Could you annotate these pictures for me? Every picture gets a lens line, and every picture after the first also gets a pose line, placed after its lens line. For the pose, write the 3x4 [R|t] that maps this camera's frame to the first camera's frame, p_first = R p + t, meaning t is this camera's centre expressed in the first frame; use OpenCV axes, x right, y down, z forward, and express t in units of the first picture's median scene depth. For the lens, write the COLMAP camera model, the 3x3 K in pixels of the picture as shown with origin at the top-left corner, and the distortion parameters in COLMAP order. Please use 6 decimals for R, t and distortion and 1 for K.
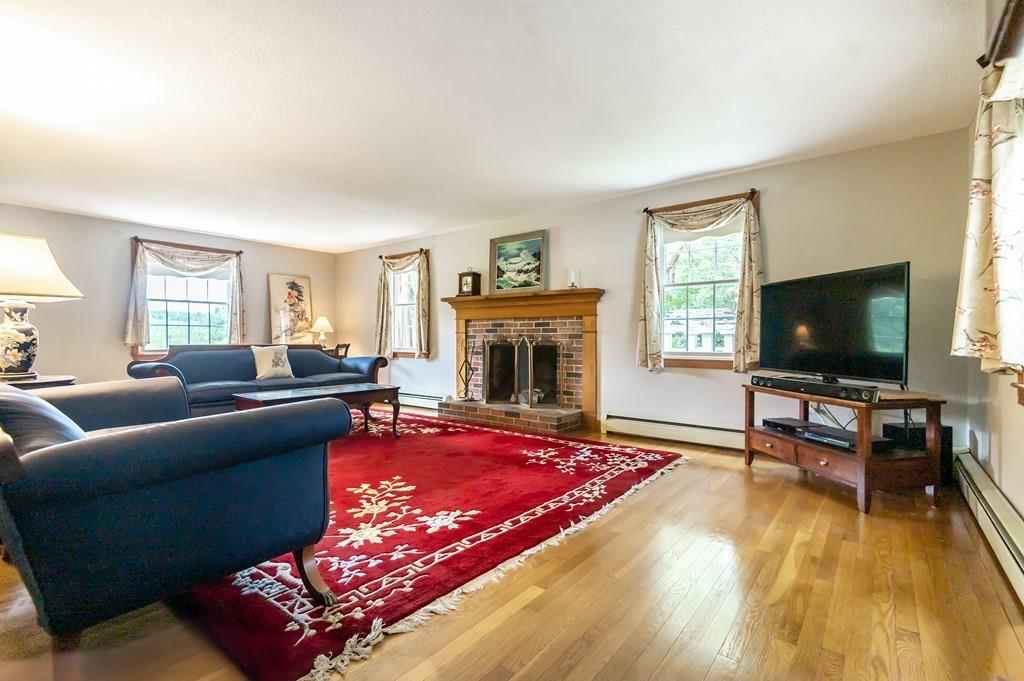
lens RADIAL K [[468.3, 0, 507.0], [0, 468.3, 340.6], [0, 0, 1]] dist [-0.001167, -0.004577]
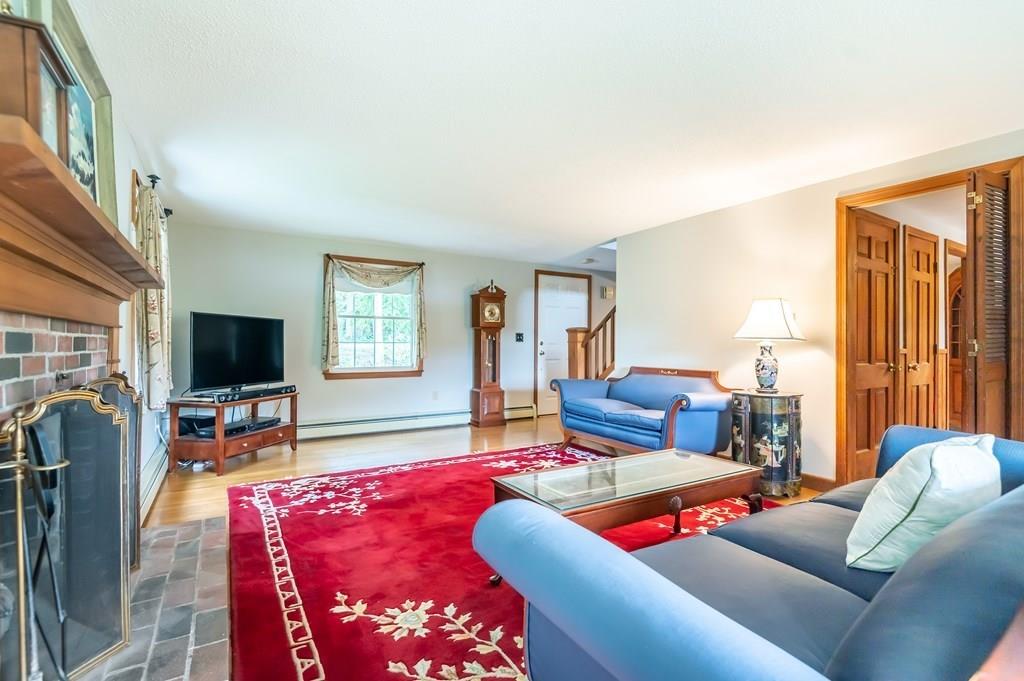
lens RADIAL K [[468.3, 0, 519.3], [0, 468.3, 344.2], [0, 0, 1]] dist [-0.001167, -0.004577]
pose [[-0.947106, -0.006047, 0.320865, -0.565858], [-0.004745, 0.999977, 0.004840, -0.060813], [-0.320887, 0.003062, -0.947113, 2.001269]]
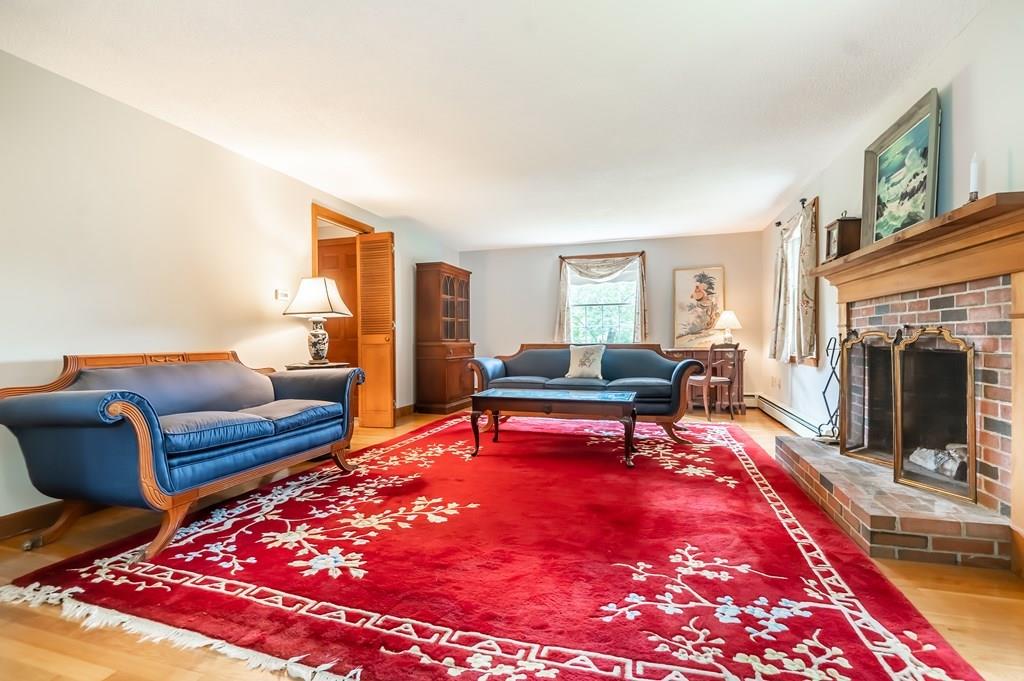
lens RADIAL K [[468.3, 0, 510.3], [0, 468.3, 344.1], [0, 0, 1]] dist [-0.001167, -0.004577]
pose [[0.369150, 0.007569, -0.929339, 0.550814], [0.004048, 0.999944, 0.009752, -0.002134], [0.929361, -0.007362, 0.369099, 0.744447]]
